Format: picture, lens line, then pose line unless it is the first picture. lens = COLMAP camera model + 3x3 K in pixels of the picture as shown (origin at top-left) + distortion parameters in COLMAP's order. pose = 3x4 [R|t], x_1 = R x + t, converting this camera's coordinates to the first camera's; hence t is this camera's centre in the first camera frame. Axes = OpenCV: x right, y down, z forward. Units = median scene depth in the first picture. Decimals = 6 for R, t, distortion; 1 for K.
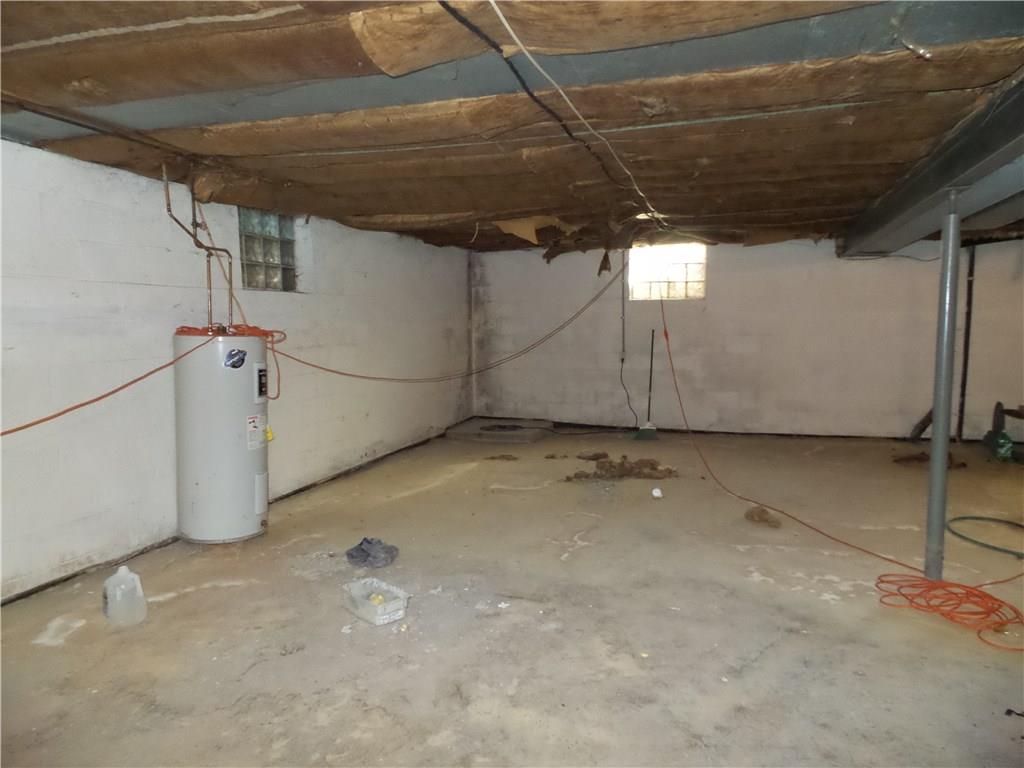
lens RADIAL K [[706.9, 0, 512.4], [0, 706.9, 387.9], [0, 0, 1]] dist [-0.006775, 0.005424]
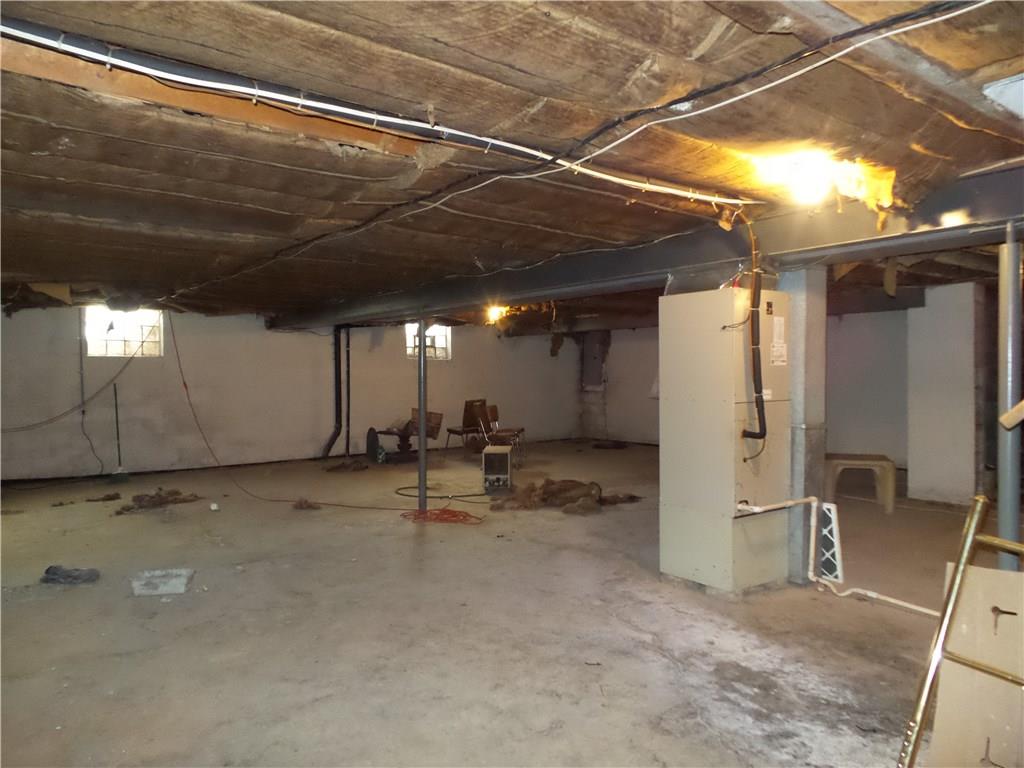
lens RADIAL K [[706.9, 0, 508.7], [0, 706.9, 383.1], [0, 0, 1]] dist [-0.006775, 0.005424]
pose [[0.563421, -0.002721, 0.826165, -0.410221], [0.076176, 0.995906, -0.048669, 0.019754], [-0.822651, 0.090355, 0.561322, -0.137813]]
